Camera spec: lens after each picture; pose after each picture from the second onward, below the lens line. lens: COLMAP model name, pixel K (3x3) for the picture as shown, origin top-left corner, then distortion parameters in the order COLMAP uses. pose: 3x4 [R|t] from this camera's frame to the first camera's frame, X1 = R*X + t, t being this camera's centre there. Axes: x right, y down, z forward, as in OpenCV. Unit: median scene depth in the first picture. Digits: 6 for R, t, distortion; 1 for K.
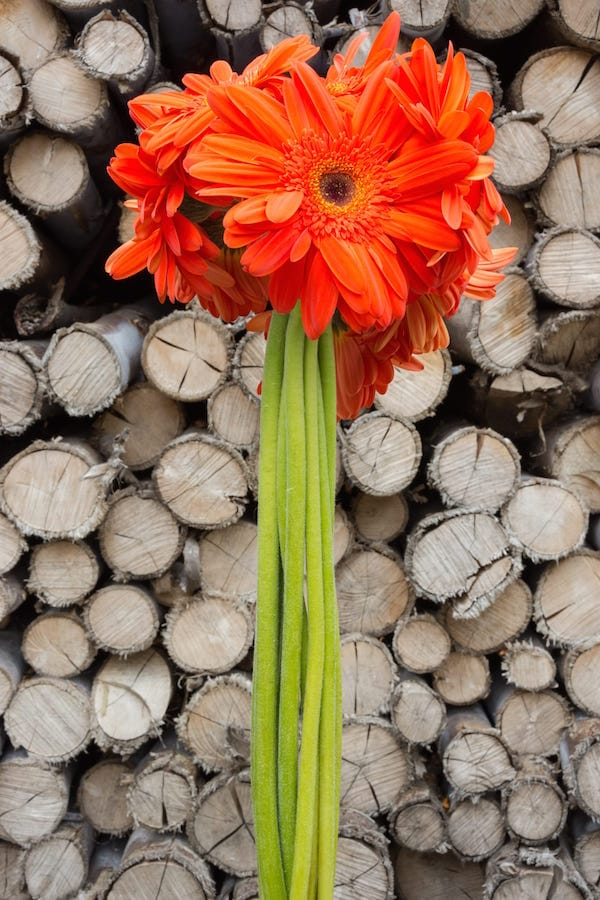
lens RADIAL K [[1544.9, 0, 298.3], [0, 1544.9, 434.2], [0, 0, 1]] dist [0.126726, 0.000000]
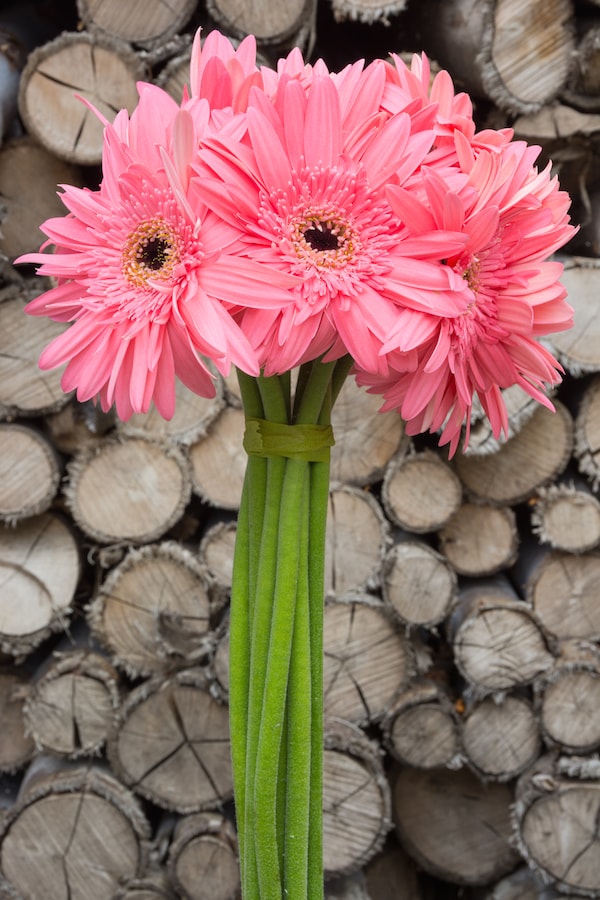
lens RADIAL K [[2978.3, 0, 309.2], [0, 2978.3, 480.0], [0, 0, 1]] dist [0.706803, 0.000000]
pose [[0.999128, -0.030086, 0.028959, -0.014003], [0.027621, 0.996244, 0.082072, 0.012727], [-0.031320, -0.081200, 0.996206, -0.398820]]
